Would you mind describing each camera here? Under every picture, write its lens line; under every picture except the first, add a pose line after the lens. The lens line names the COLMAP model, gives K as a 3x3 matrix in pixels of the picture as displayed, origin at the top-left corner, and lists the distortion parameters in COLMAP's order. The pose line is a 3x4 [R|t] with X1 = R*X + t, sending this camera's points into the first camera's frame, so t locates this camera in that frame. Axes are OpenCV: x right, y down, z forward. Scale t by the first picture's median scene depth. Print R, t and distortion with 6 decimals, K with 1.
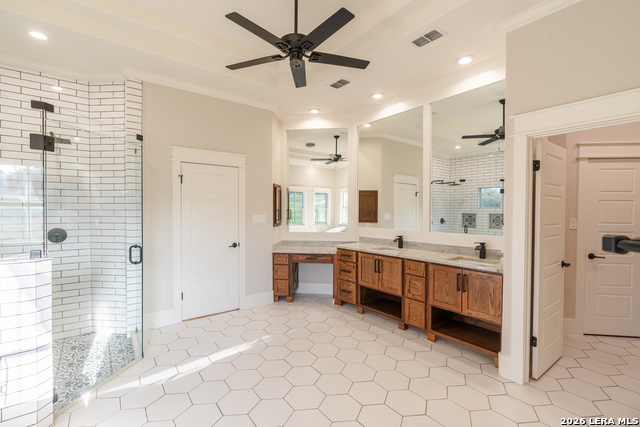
lens RADIAL K [[283.9, 0, 317.5], [0, 283.9, 213.9], [0, 0, 1]] dist [-0.001199, -0.000071]
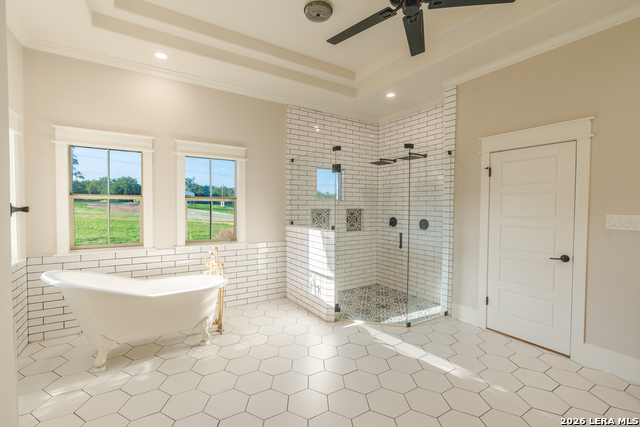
lens RADIAL K [[283.9, 0, 317.5], [0, 283.9, 213.9], [0, 0, 1]] dist [-0.001199, -0.000071]
pose [[-0.066080, 0.023567, -0.997536, 0.504974], [-0.021930, 0.999445, 0.025064, 0.001350], [0.997573, 0.023533, -0.065527, 0.565817]]
